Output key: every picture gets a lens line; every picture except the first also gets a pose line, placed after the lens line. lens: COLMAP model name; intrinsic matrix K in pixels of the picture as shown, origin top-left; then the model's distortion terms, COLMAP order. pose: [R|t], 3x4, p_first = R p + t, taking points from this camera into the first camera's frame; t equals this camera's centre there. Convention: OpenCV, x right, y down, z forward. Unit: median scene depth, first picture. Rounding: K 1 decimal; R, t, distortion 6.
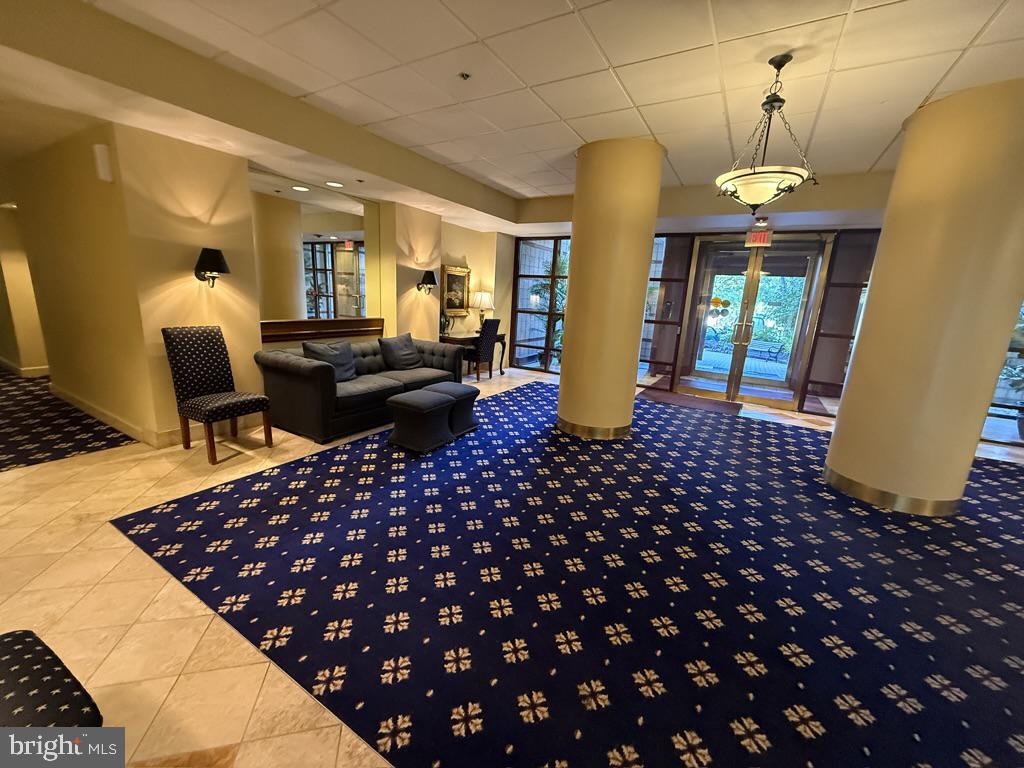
lens RADIAL K [[407.3, 0, 507.5], [0, 407.3, 383.1], [0, 0, 1]] dist [-0.002466, -0.000117]
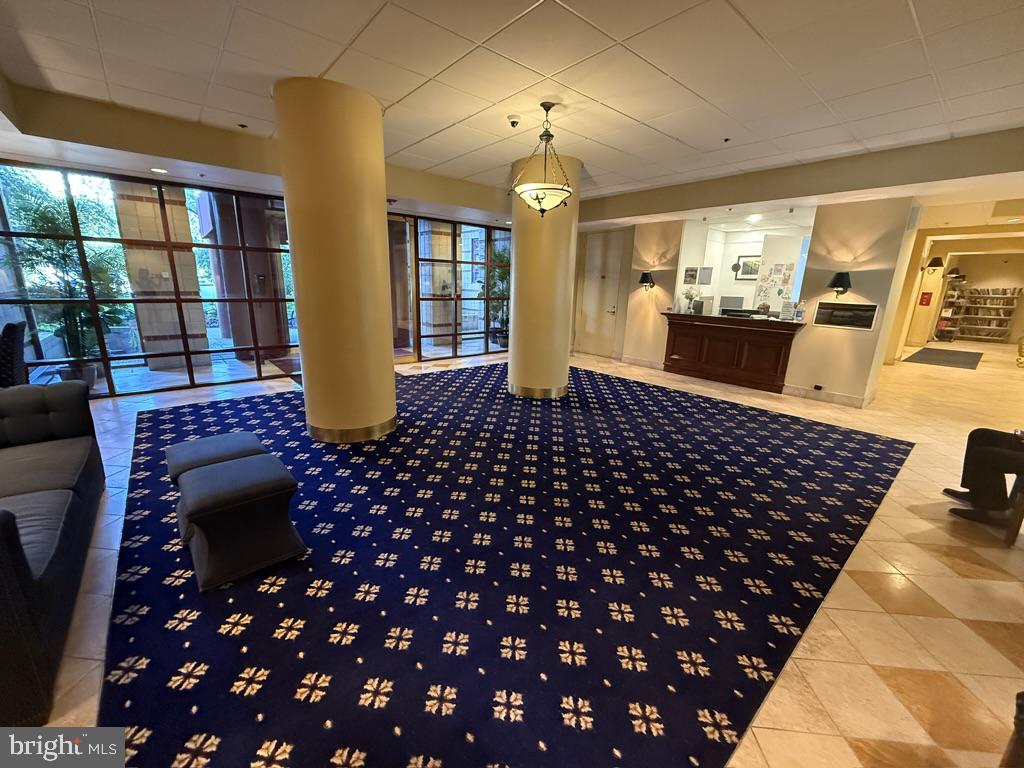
lens RADIAL K [[407.3, 0, 506.9], [0, 407.3, 385.0], [0, 0, 1]] dist [-0.002466, -0.000117]
pose [[0.325319, -0.275392, 0.904614, -0.678169], [0.193899, 0.955751, 0.221229, -0.163842], [-0.925511, 0.103434, 0.364323, 0.547494]]
